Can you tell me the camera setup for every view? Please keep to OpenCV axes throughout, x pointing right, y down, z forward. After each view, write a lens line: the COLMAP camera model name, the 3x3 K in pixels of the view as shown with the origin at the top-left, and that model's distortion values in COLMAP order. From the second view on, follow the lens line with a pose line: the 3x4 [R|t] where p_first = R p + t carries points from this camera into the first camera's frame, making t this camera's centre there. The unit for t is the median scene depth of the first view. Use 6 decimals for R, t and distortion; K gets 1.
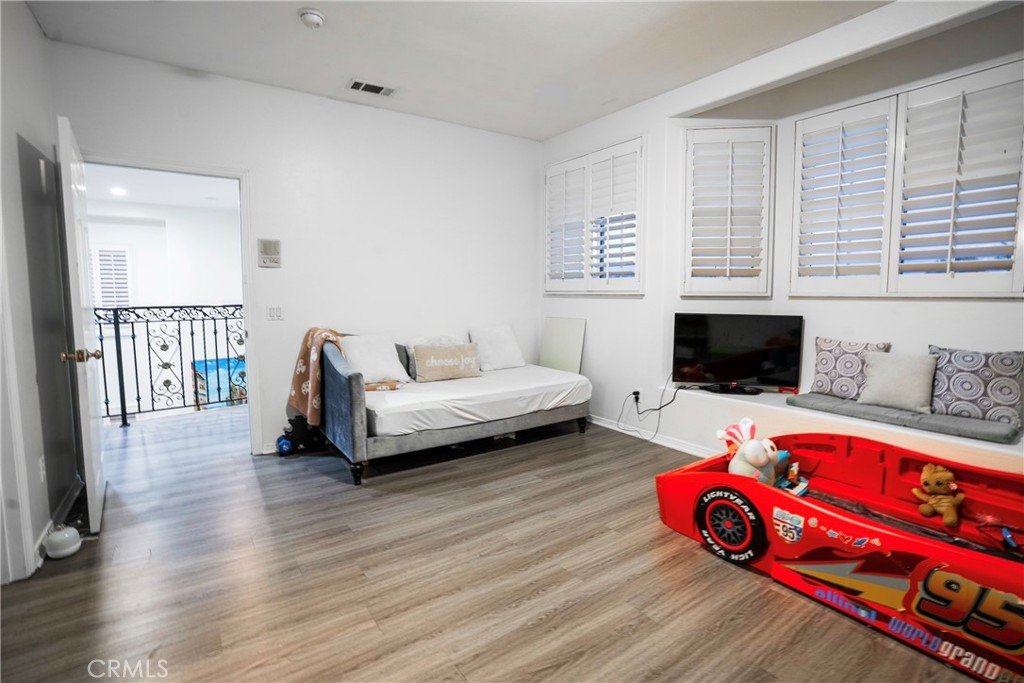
lens RADIAL K [[480.0, 0, 514.8], [0, 480.0, 335.7], [0, 0, 1]] dist [-0.062381, 0.024218]
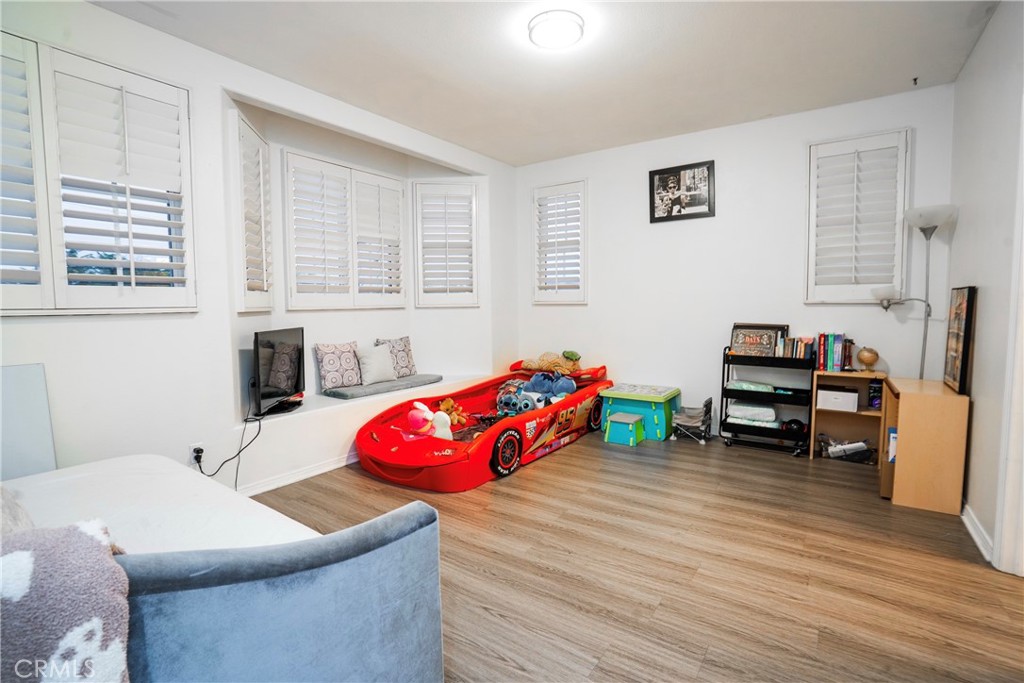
lens RADIAL K [[480.0, 0, 514.8], [0, 480.0, 335.7], [0, 0, 1]] dist [-0.062381, 0.024218]
pose [[-0.342676, -0.057017, 0.937722, -1.049836], [0.093180, 0.991172, 0.094318, -0.134460], [-0.934821, 0.119698, -0.334338, 1.493654]]
